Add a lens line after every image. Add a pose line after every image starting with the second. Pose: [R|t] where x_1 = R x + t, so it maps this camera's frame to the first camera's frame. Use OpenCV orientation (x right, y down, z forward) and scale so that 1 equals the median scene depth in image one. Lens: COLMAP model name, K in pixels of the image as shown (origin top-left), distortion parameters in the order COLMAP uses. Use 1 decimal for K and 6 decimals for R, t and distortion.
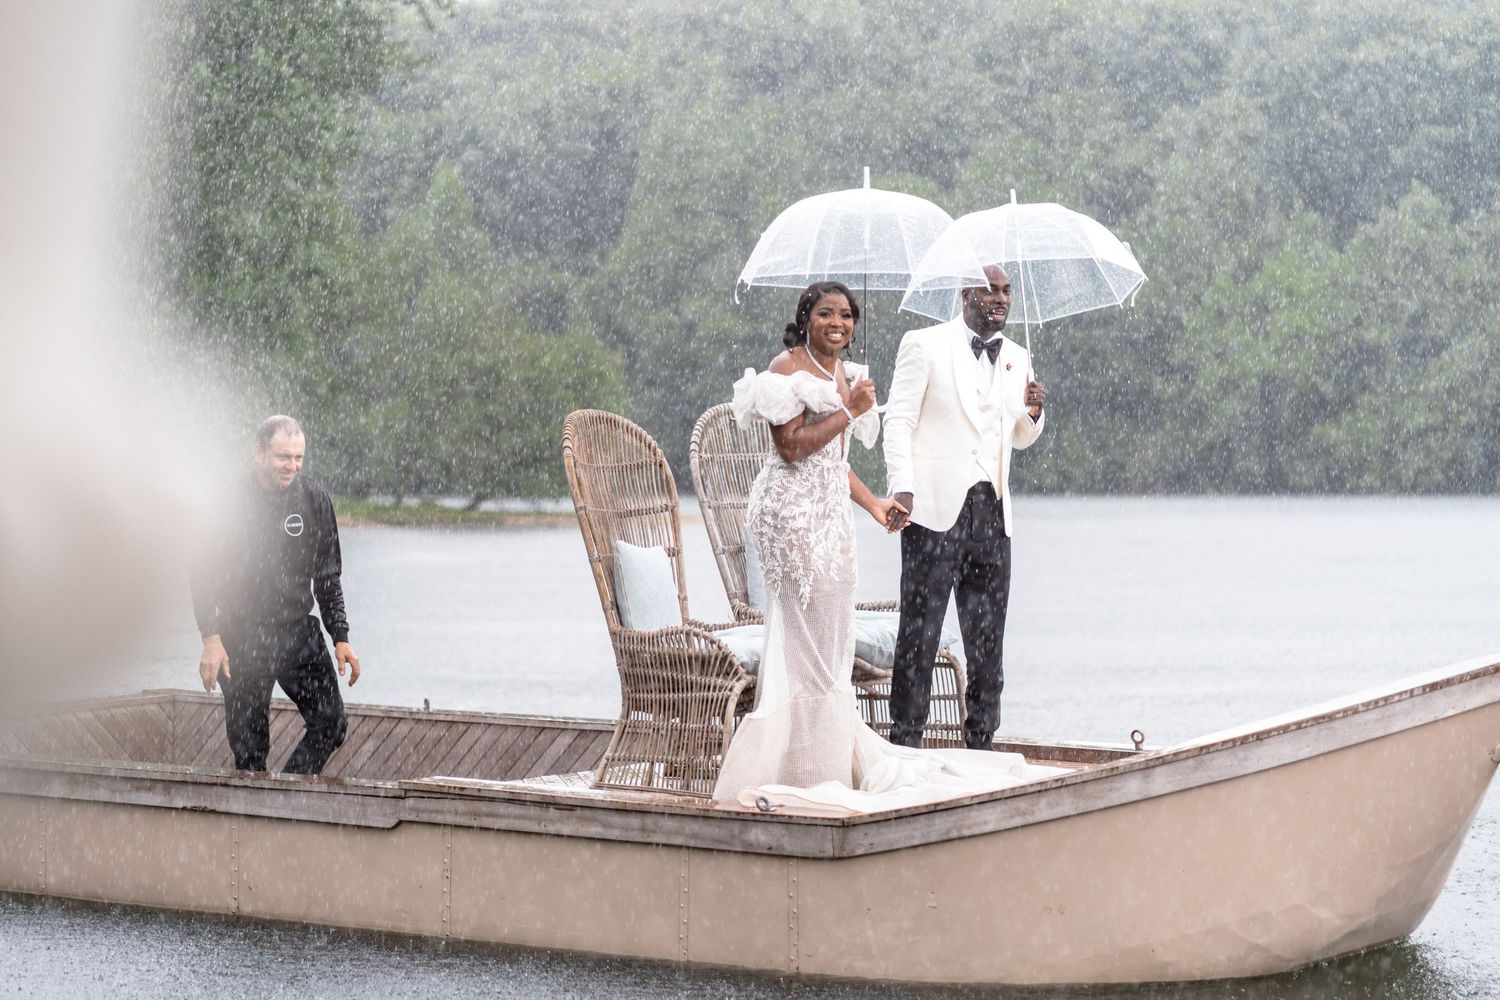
lens RADIAL K [[3723.1, 0, 746.1], [0, 3723.1, 498.1], [0, 0, 1]] dist [0.059753, 0.000000]
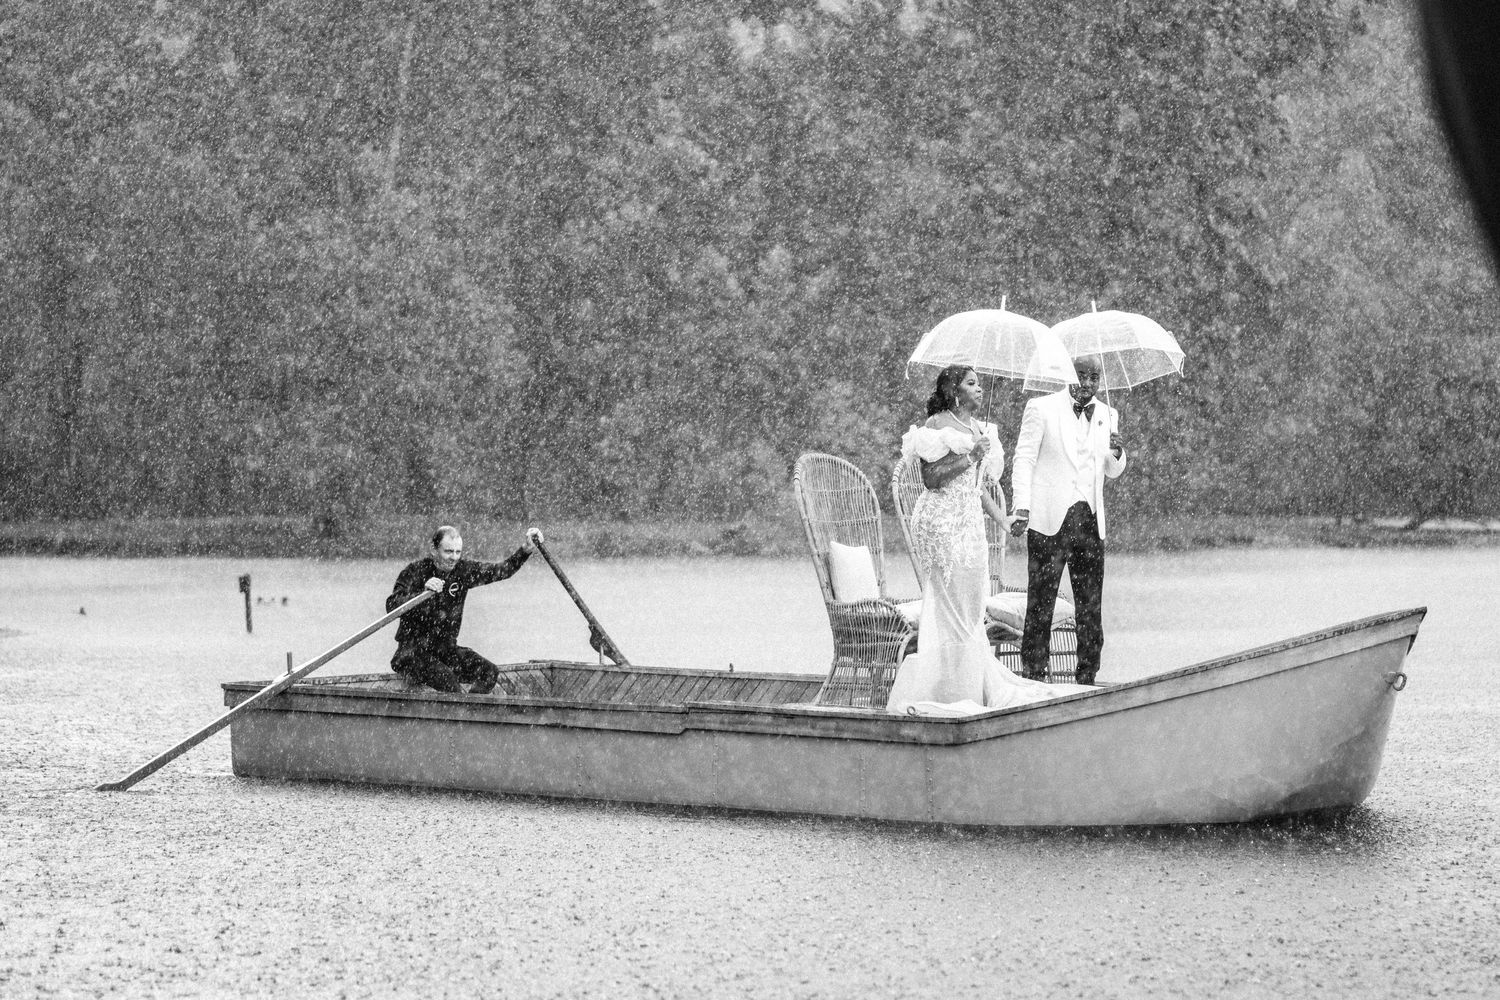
lens RADIAL K [[3723.1, 0, 751.5], [0, 3723.1, 501.1], [0, 0, 1]] dist [0.059753, 0.000000]
pose [[0.993519, -0.003355, -0.113614, 0.105501], [0.002309, 0.999954, -0.009342, 0.009324], [0.113640, 0.009019, 0.993481, -0.492227]]
